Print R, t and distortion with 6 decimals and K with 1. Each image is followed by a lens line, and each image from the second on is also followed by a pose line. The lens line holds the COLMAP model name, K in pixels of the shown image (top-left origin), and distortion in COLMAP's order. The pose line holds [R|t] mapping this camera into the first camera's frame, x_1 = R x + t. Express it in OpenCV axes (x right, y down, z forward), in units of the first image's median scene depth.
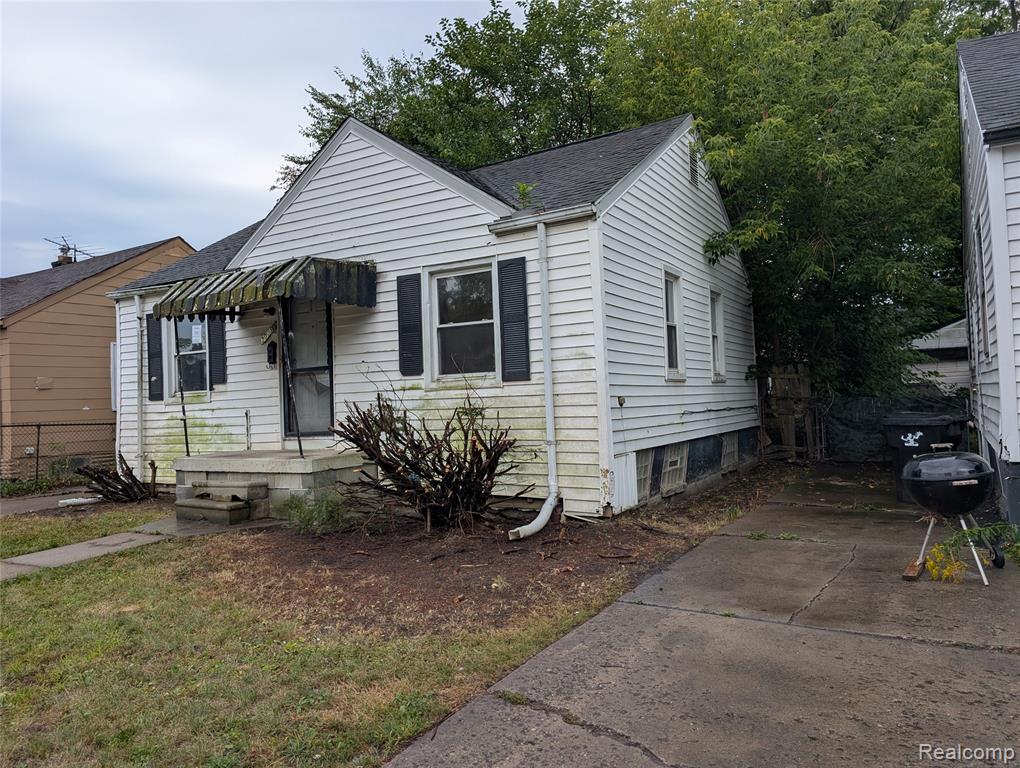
lens RADIAL K [[736.6, 0, 506.5], [0, 736.6, 380.4], [0, 0, 1]] dist [0.033865, -0.028784]
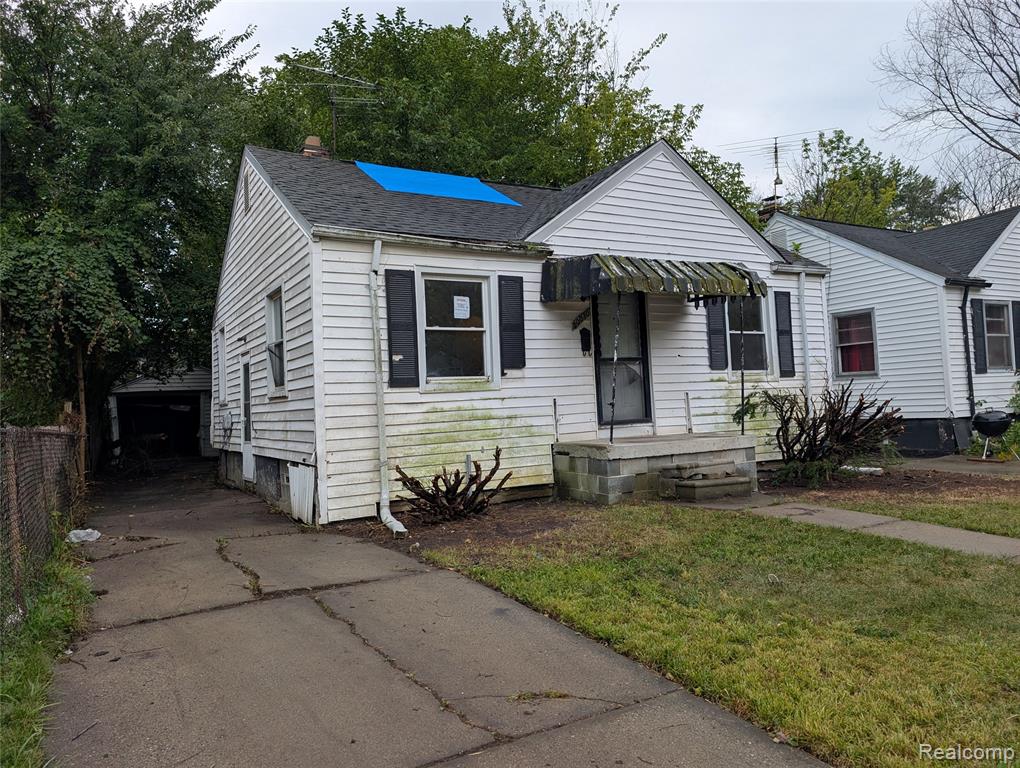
lens RADIAL K [[736.6, 0, 505.9], [0, 736.6, 379.3], [0, 0, 1]] dist [0.033865, -0.028784]
pose [[0.495936, 0.047226, 0.867074, -1.262292], [-0.002294, 0.998588, -0.053077, 0.069286], [-0.868356, 0.024334, 0.495344, 0.644354]]
